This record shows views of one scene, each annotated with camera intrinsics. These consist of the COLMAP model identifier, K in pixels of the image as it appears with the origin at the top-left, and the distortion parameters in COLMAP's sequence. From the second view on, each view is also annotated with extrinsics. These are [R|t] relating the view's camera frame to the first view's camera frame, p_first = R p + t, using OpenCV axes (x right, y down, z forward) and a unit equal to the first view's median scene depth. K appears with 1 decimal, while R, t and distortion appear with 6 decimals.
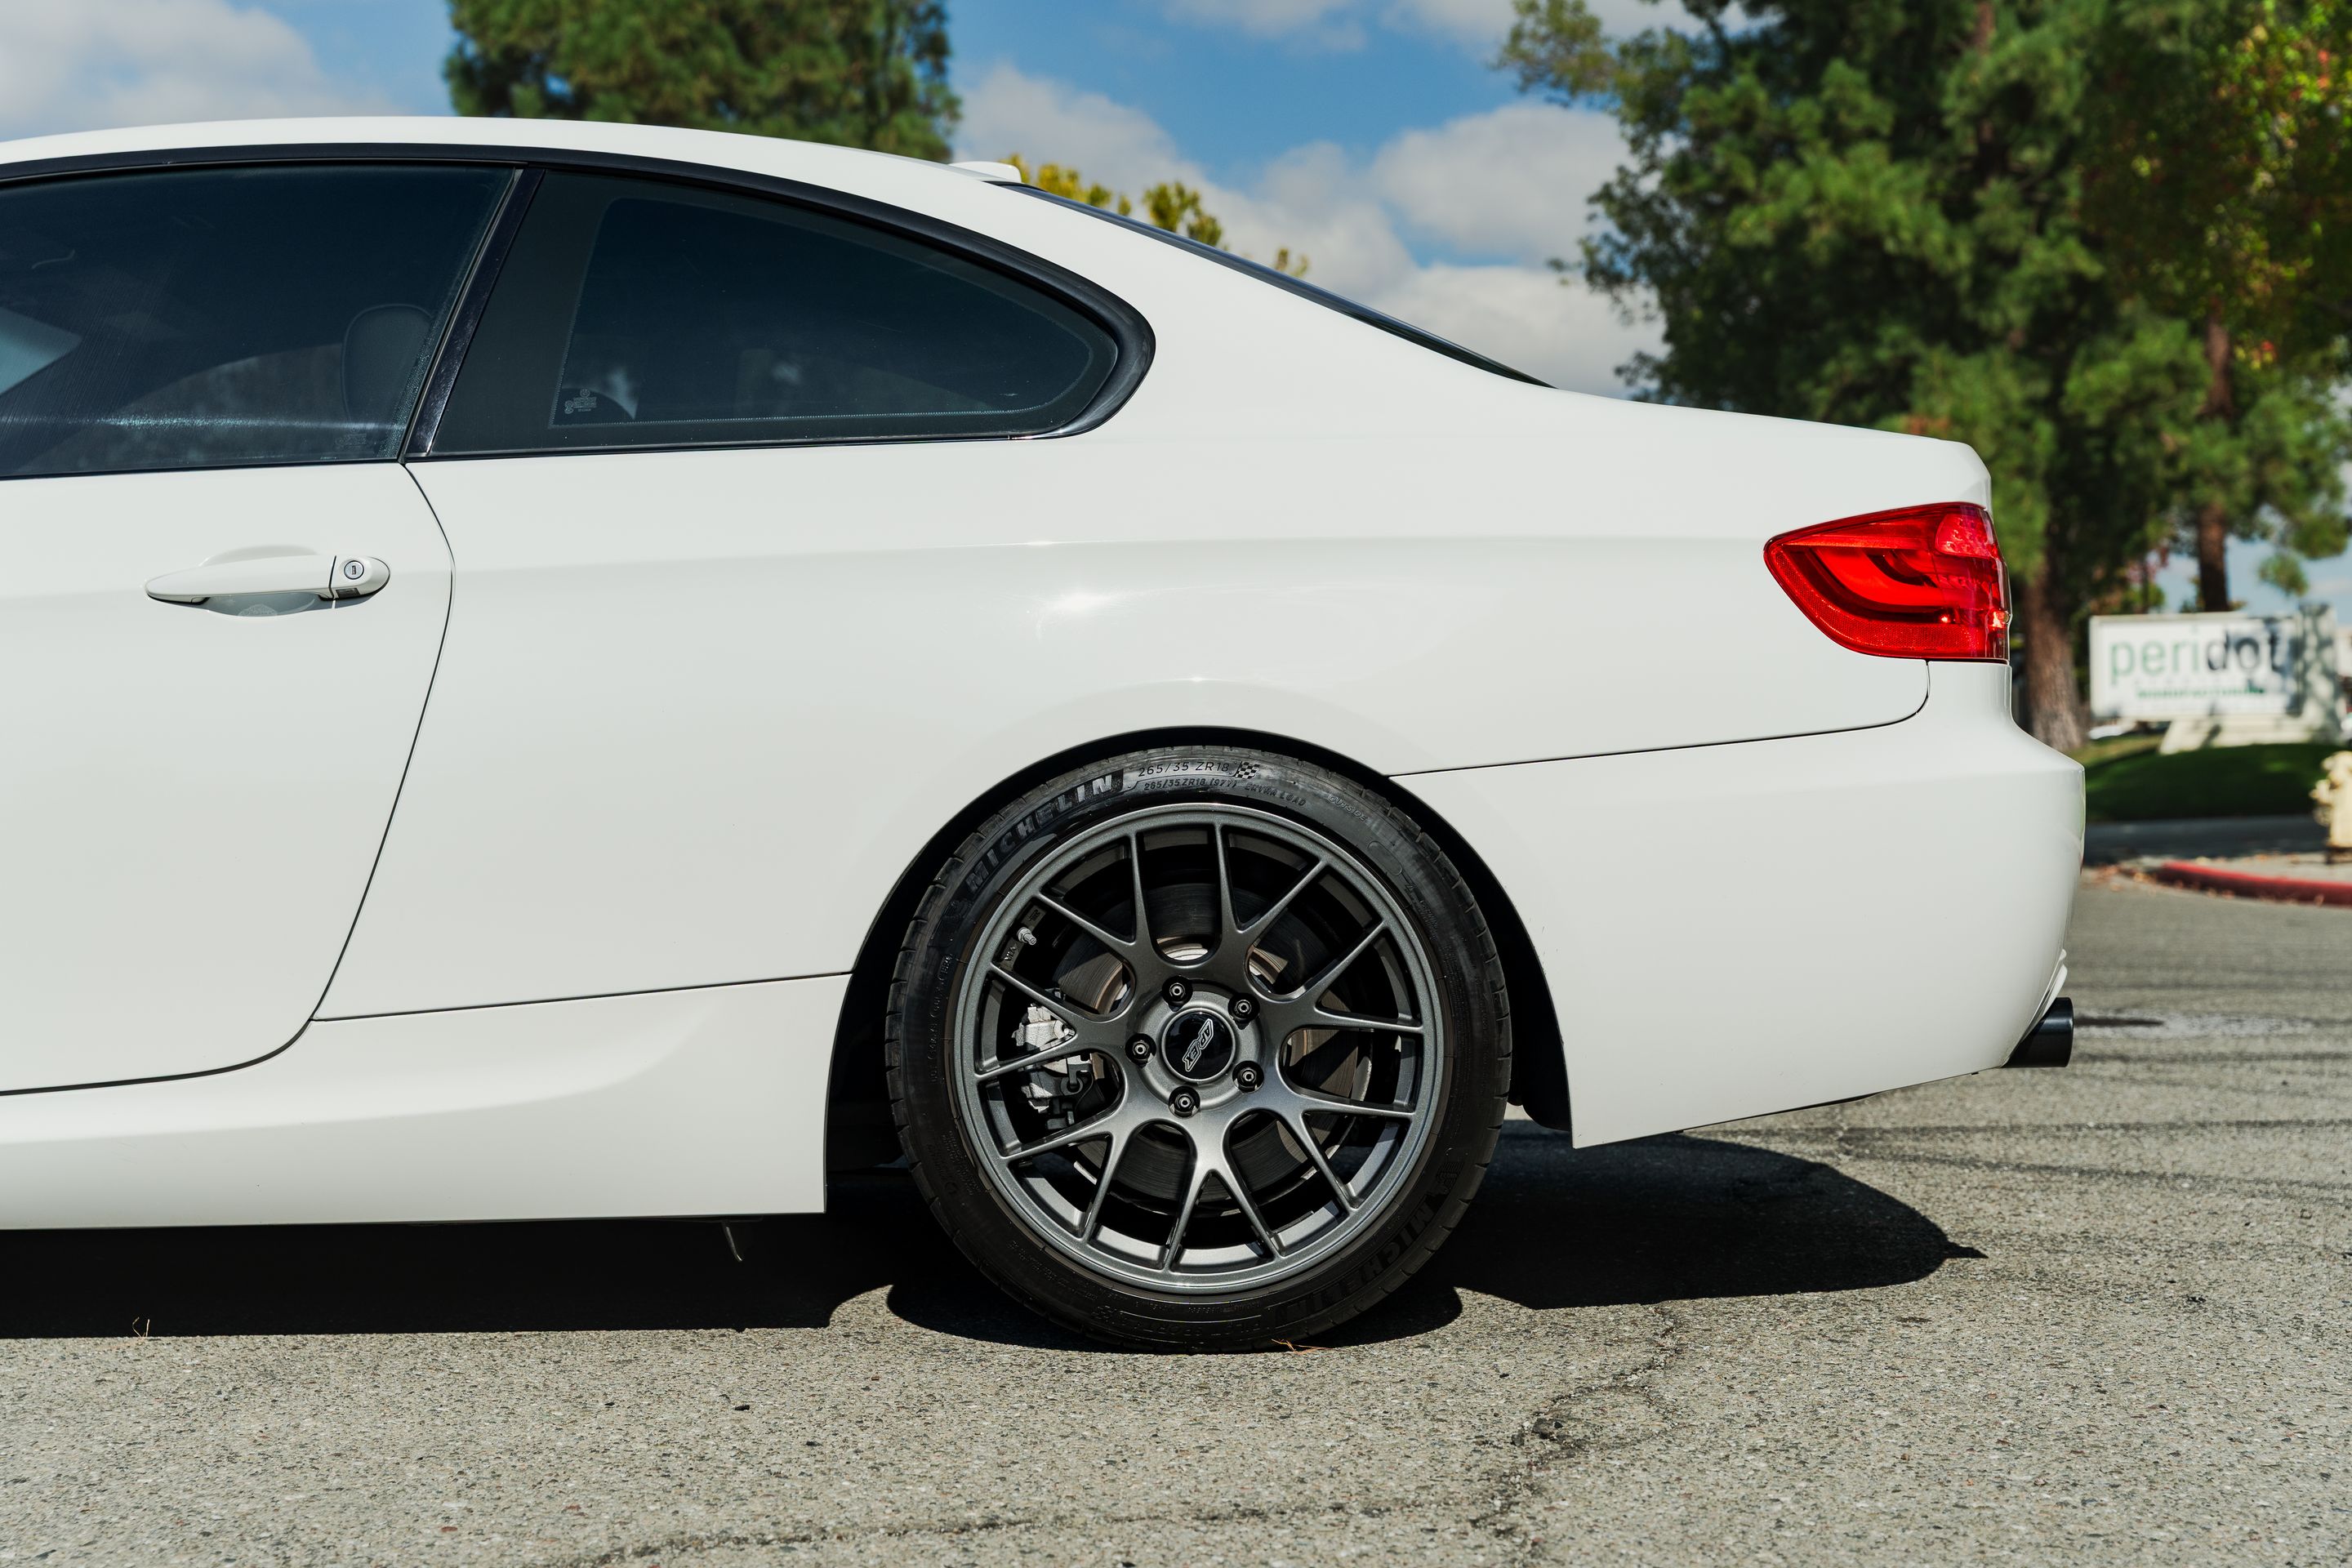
lens RADIAL K [[3517.0, 0, 1176.0], [0, 3517.0, 784.0], [0, 0, 1]] dist [0.024739, 0.126668]
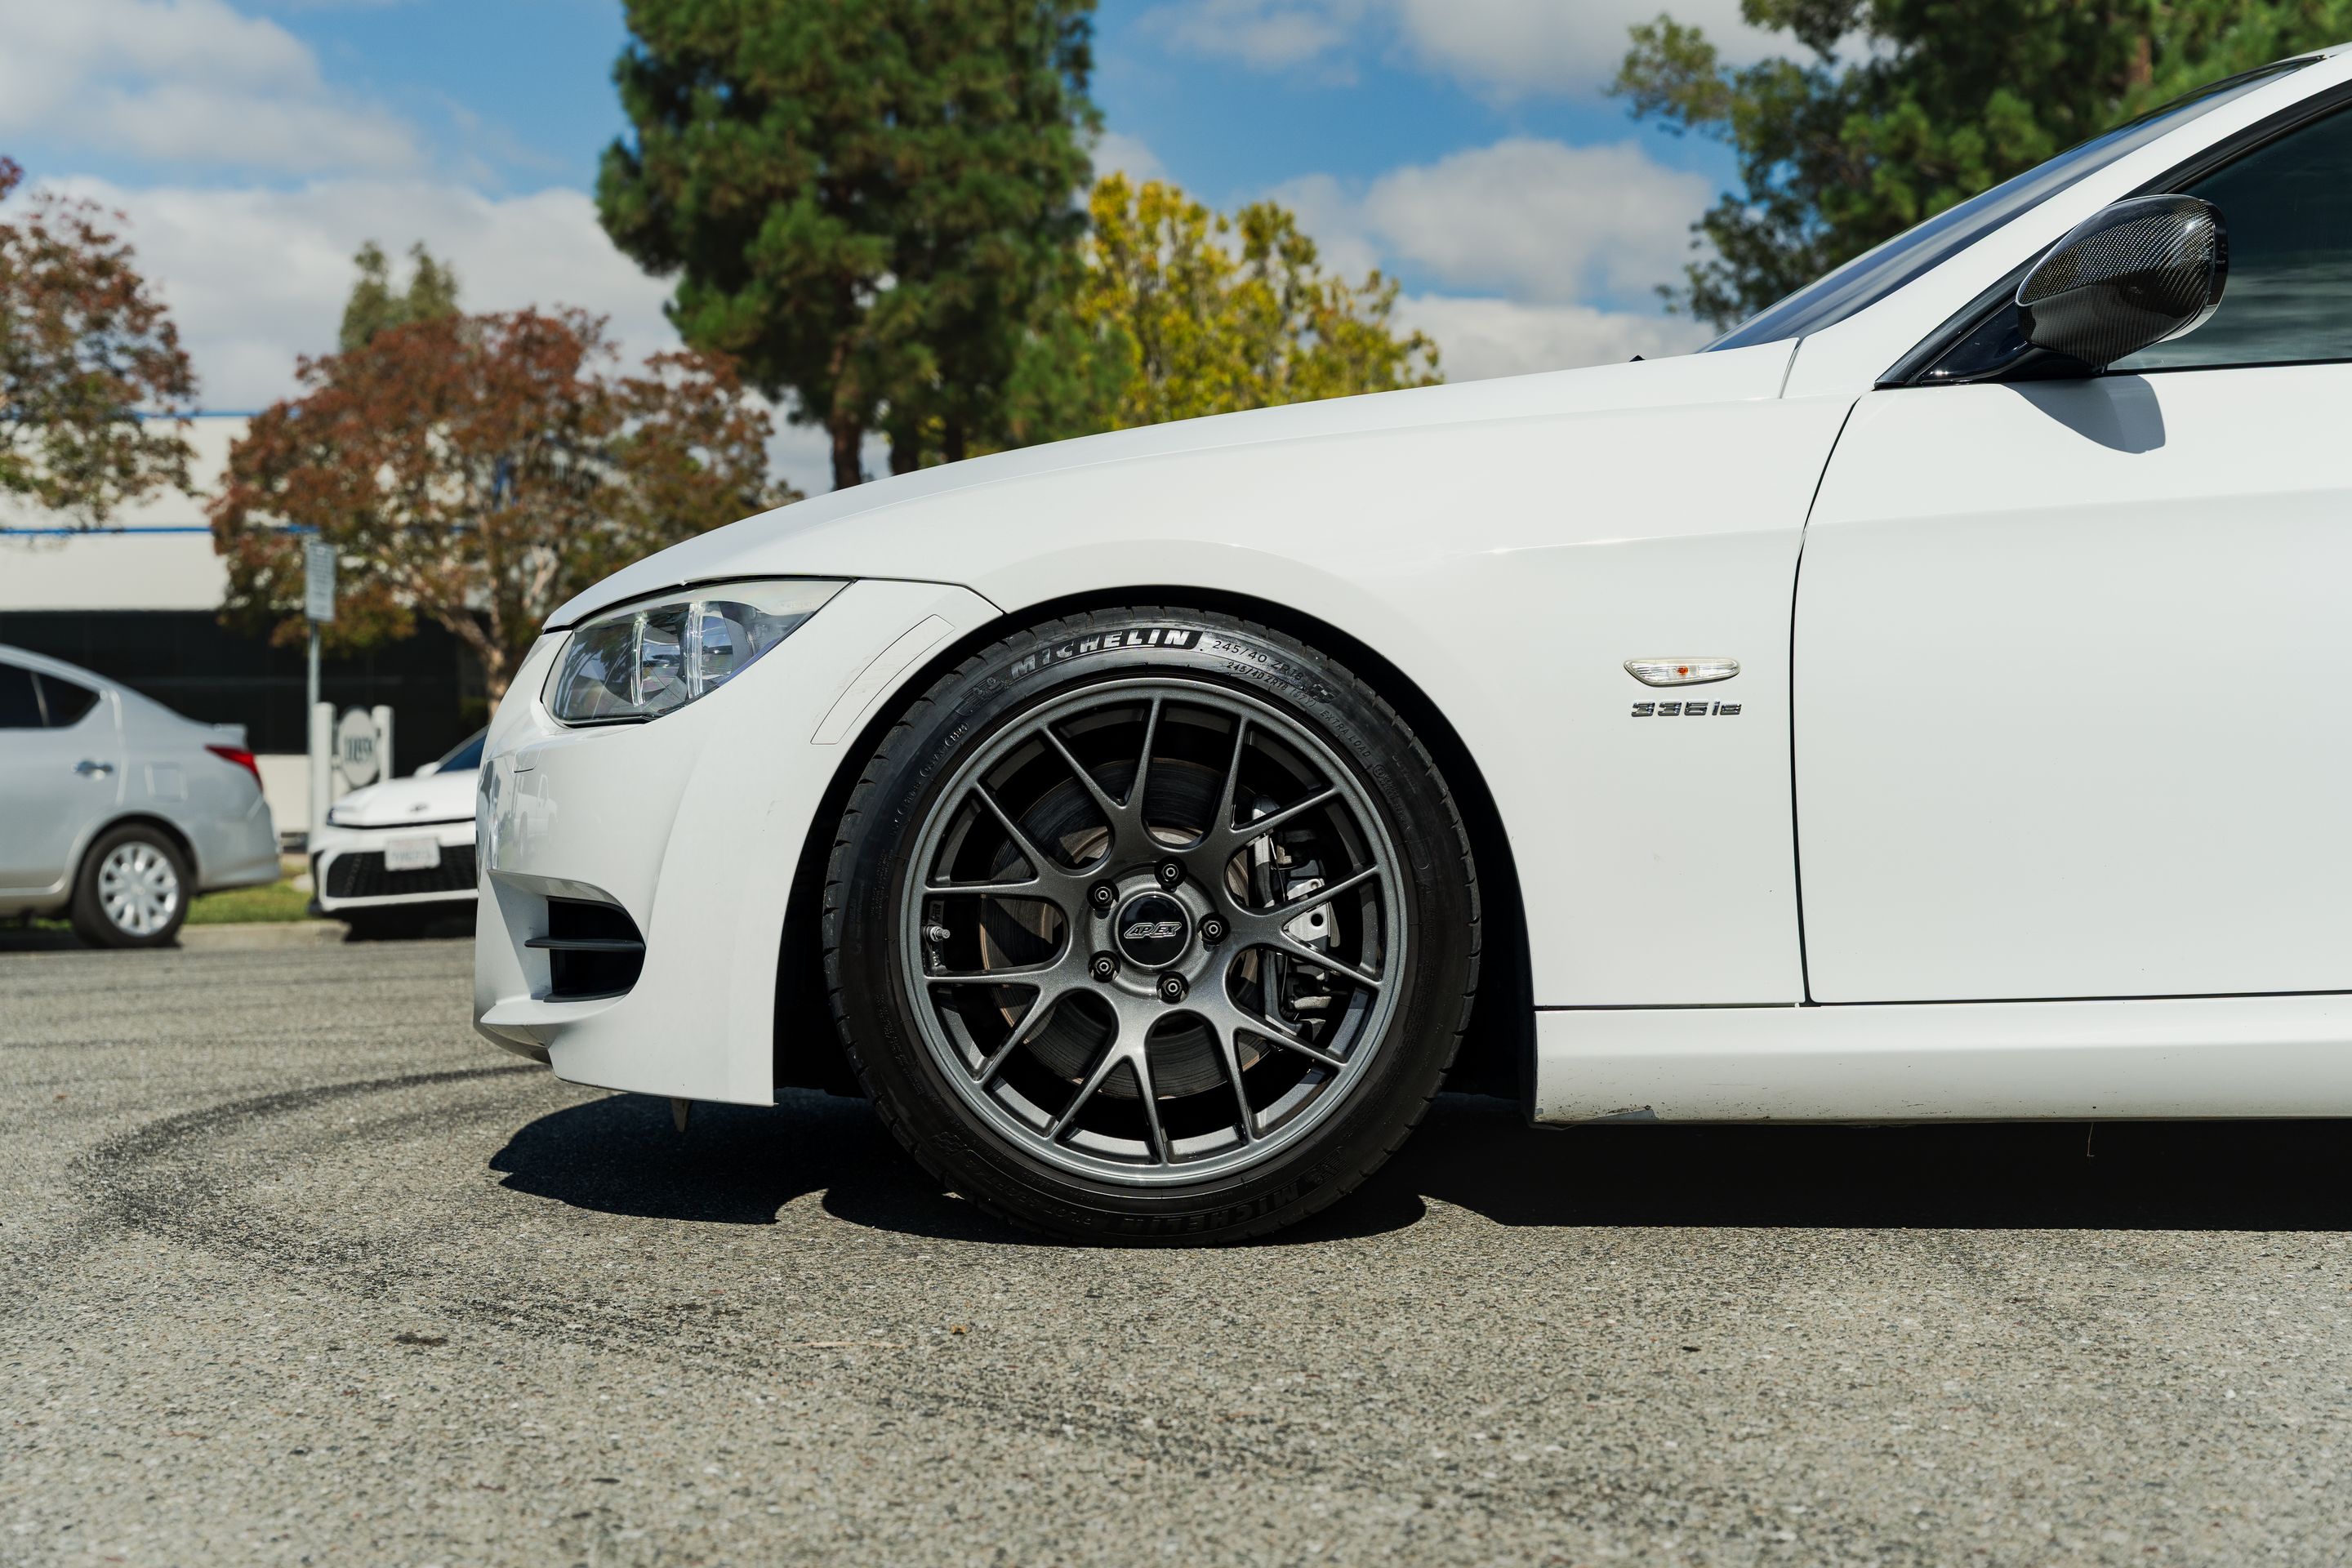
lens RADIAL K [[3504.5, 0, 1176.0], [0, 3504.5, 784.0], [0, 0, 1]] dist [0.023147, 0.095422]
pose [[0.999726, 0.018962, 0.013726, -0.057526], [-0.018868, 0.999798, -0.006911, 0.003665], [-0.013854, 0.006650, 0.999882, 0.002296]]
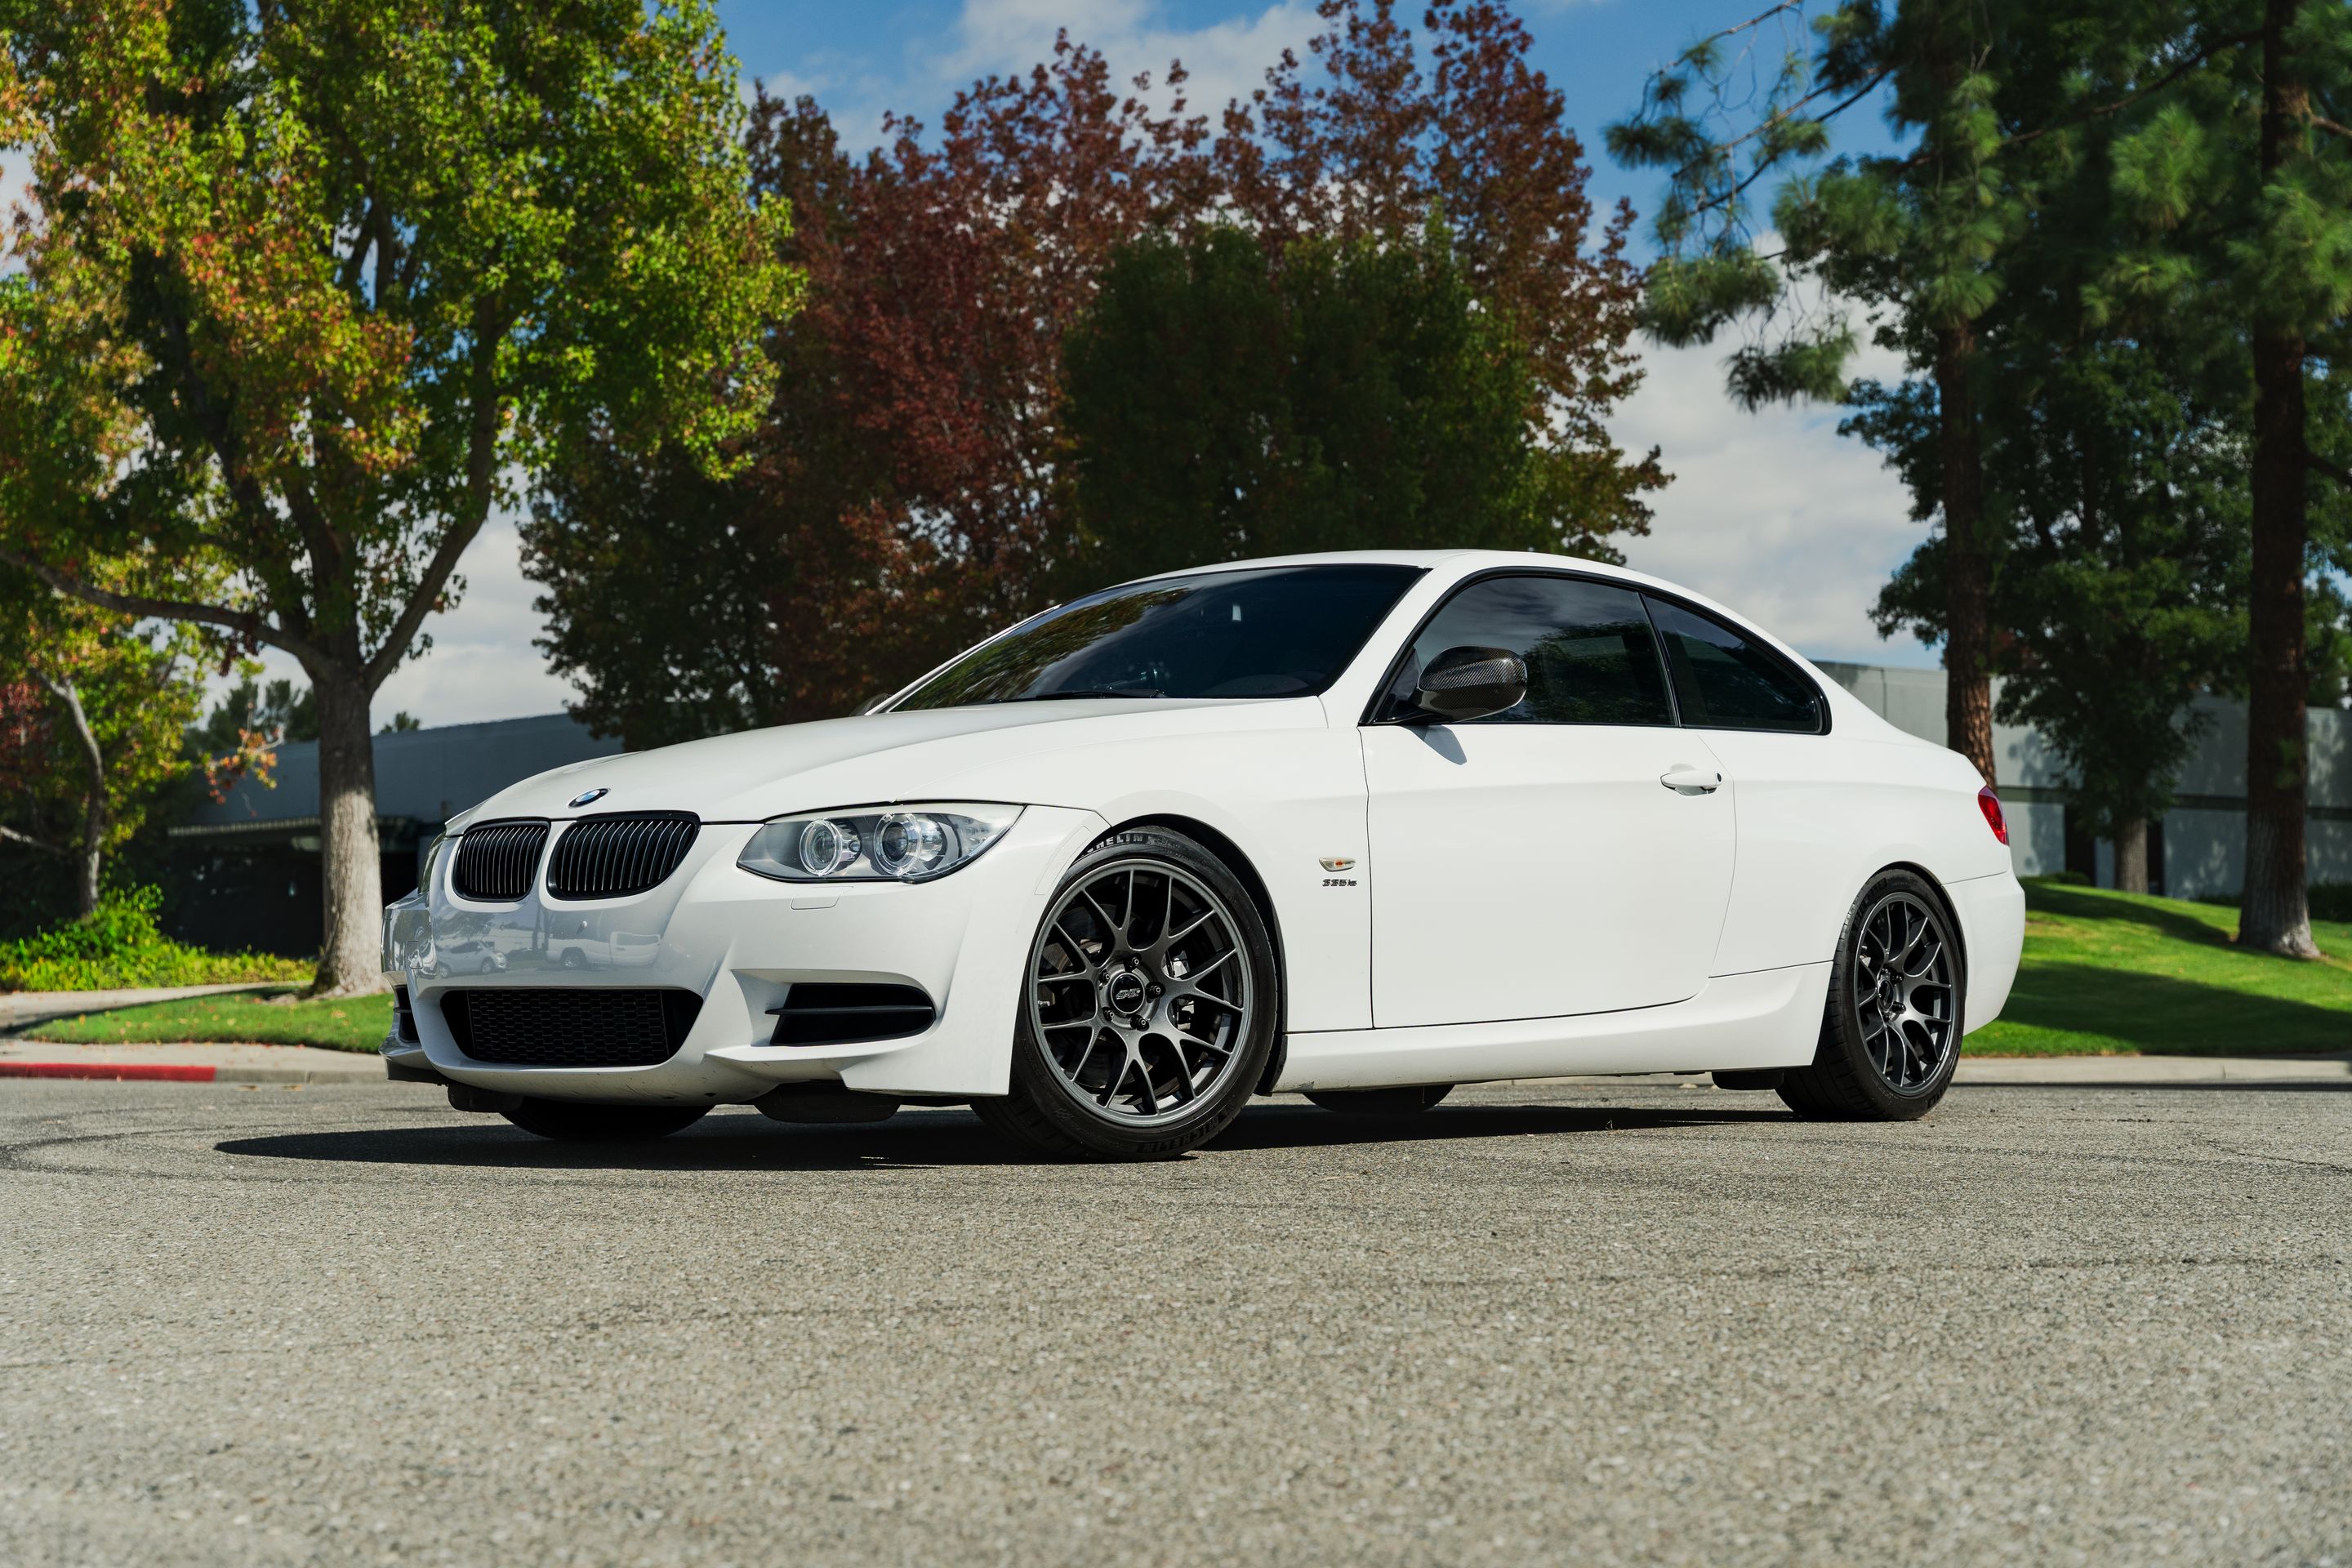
lens RADIAL K [[3504.5, 0, 1176.0], [0, 3504.5, 784.0], [0, 0, 1]] dist [0.023147, 0.095422]
pose [[0.660191, 0.054175, 0.749141, -0.158247], [-0.003666, 0.997616, -0.068913, 0.007343], [-0.751088, 0.042750, 0.658816, -0.016272]]
